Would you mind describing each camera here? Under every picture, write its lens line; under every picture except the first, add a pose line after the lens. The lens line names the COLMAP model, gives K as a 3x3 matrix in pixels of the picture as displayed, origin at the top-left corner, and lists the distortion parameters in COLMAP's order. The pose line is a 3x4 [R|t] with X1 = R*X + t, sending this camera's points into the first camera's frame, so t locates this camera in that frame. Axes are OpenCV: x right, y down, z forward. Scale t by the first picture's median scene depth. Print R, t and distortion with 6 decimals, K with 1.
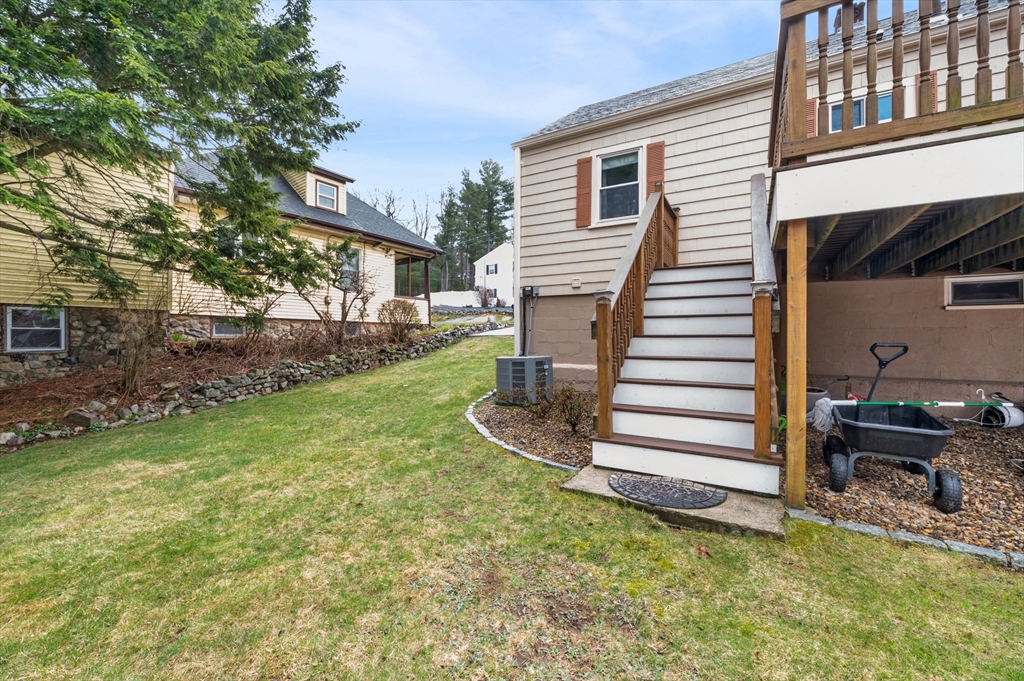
lens RADIAL K [[412.4, 0, 504.9], [0, 412.4, 336.6], [0, 0, 1]] dist [0.000599, -0.000320]
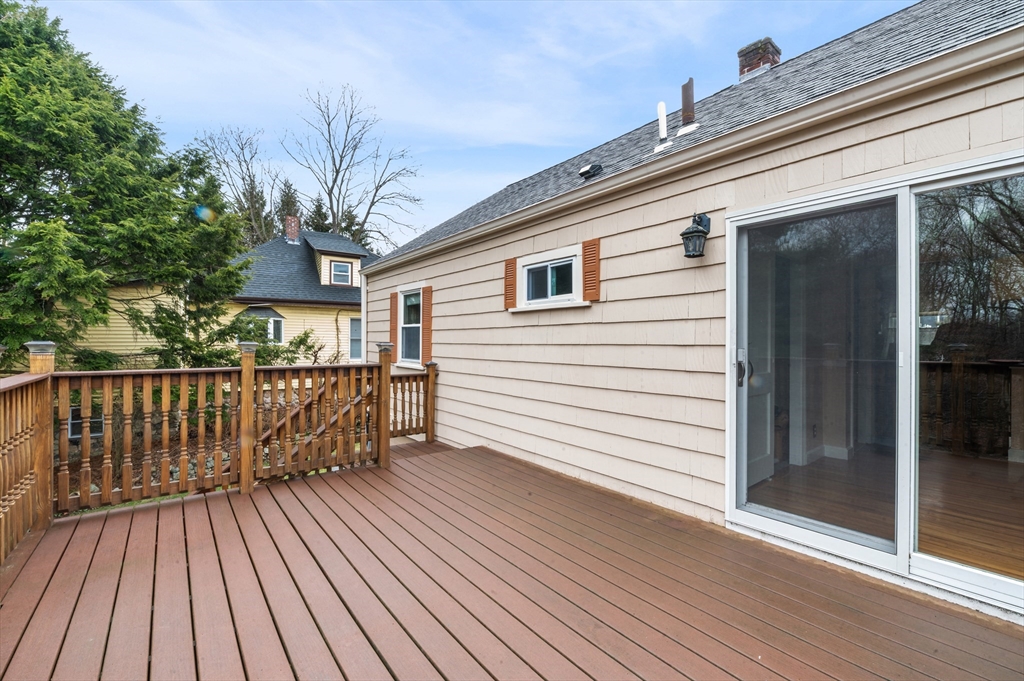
lens RADIAL K [[432.6, 0, 508.4], [0, 432.6, 342.0], [0, 0, 1]] dist [-0.002467, -0.000183]
pose [[0.941145, 0.000686, -0.338002, 0.805602], [-0.004832, 0.999923, -0.011425, -0.314546], [0.337968, 0.012386, 0.941076, 0.143869]]
